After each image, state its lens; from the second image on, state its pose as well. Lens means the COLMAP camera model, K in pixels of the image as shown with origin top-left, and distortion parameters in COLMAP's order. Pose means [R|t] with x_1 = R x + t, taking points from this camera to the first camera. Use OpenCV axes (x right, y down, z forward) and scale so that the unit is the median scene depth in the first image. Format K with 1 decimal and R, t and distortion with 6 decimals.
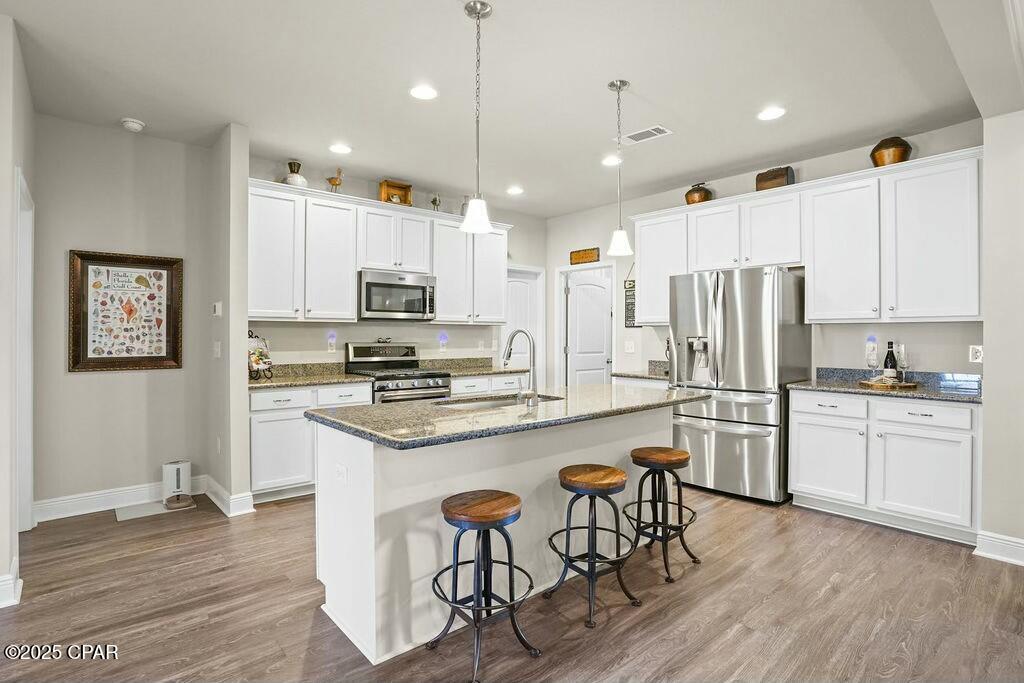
lens RADIAL K [[514.5, 0, 513.6], [0, 514.5, 332.8], [0, 0, 1]] dist [-0.043450, 0.020605]
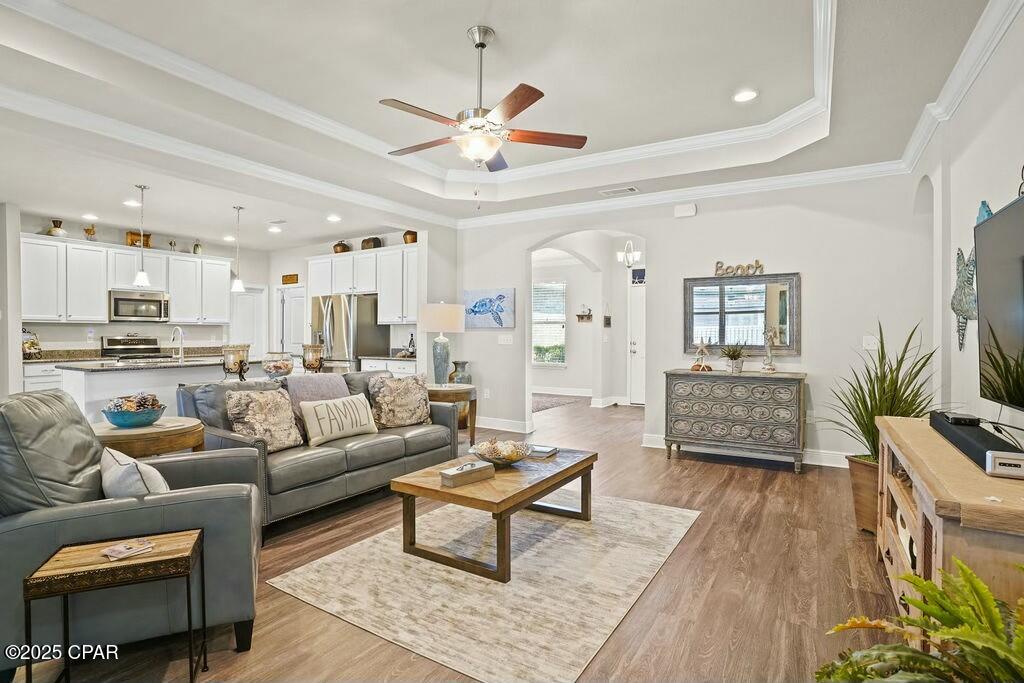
lens RADIAL K [[514.5, 0, 510.0], [0, 514.5, 336.7], [0, 0, 1]] dist [-0.043450, 0.020605]
pose [[0.962364, -0.004271, 0.271731, 0.489802], [0.001601, 0.999948, 0.010047, 0.008081], [-0.271760, -0.009234, 0.962321, -0.875697]]
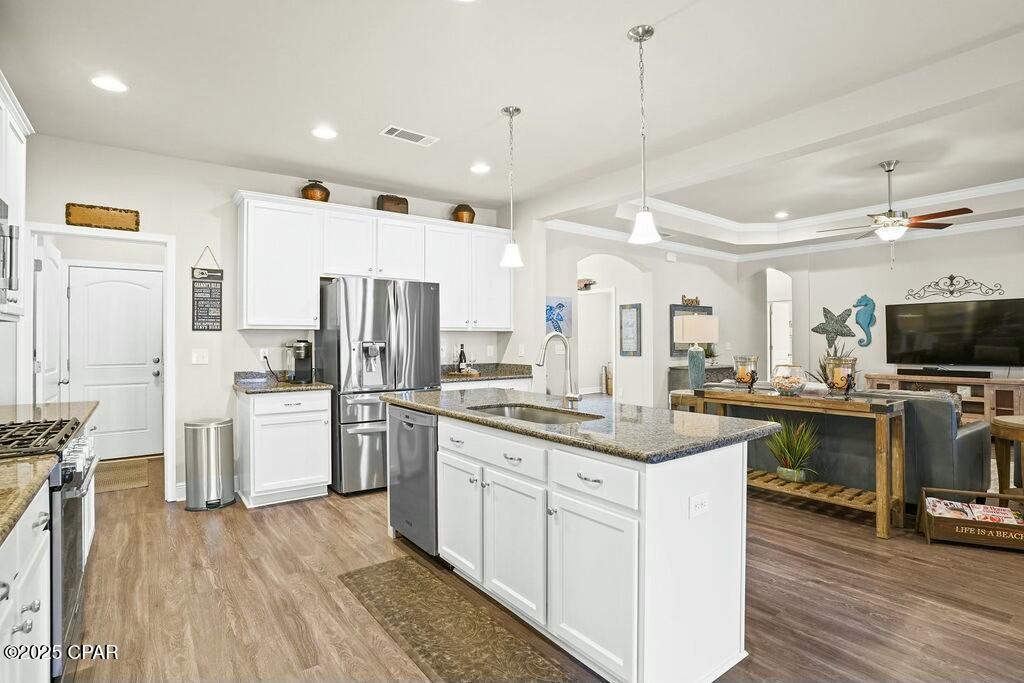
lens RADIAL K [[514.5, 0, 513.7], [0, 514.5, 338.9], [0, 0, 1]] dist [-0.043450, 0.020605]
pose [[0.094228, 0.003490, 0.995545, -0.610006], [0.001710, 0.999992, -0.003668, 0.006812], [-0.995549, 0.002048, 0.094221, 0.612894]]
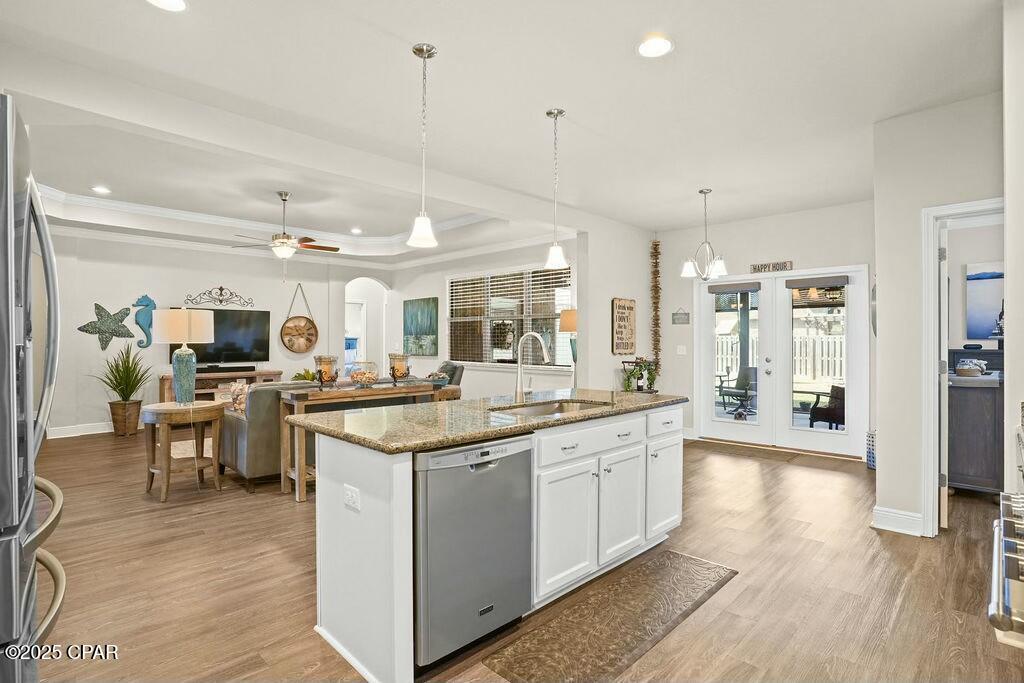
lens RADIAL K [[514.5, 0, 507.5], [0, 514.5, 337.3], [0, 0, 1]] dist [-0.043450, 0.020605]
pose [[-0.999253, -0.000783, -0.038625, 0.085443], [-0.000405, 0.999952, -0.009816, 0.009297], [0.038631, -0.009793, -0.999206, 1.307876]]
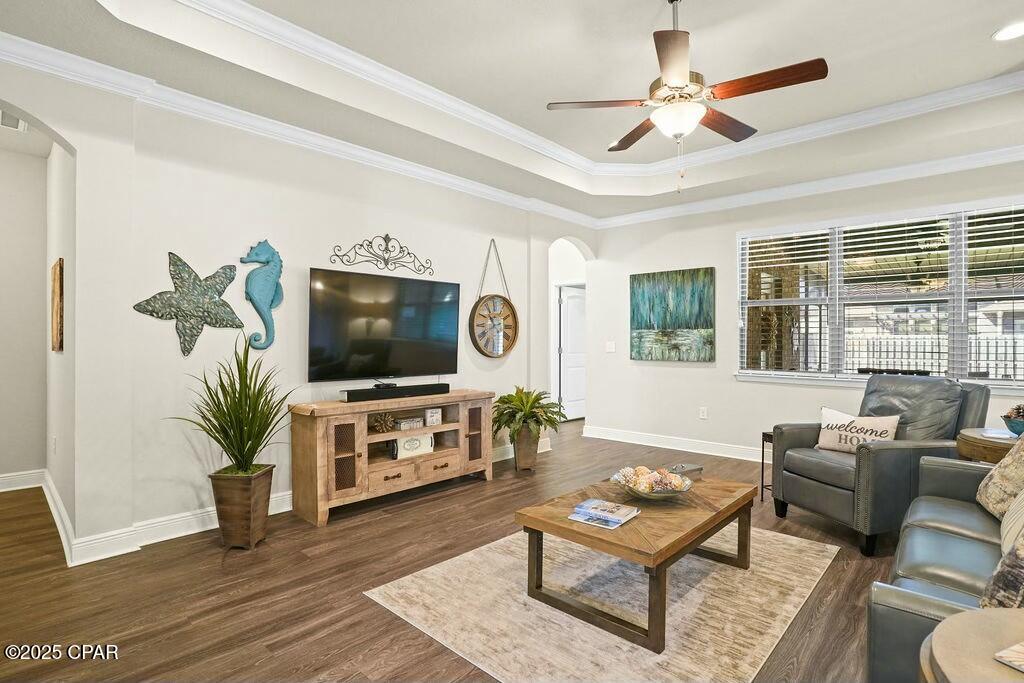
lens RADIAL K [[514.5, 0, 516.2], [0, 514.5, 343.2], [0, 0, 1]] dist [-0.043450, 0.020605]
pose [[-0.996377, -0.004771, -0.084908, 0.889979], [-0.005227, 0.999973, 0.005147, 0.011775], [0.084881, 0.005572, -0.996375, 0.431851]]
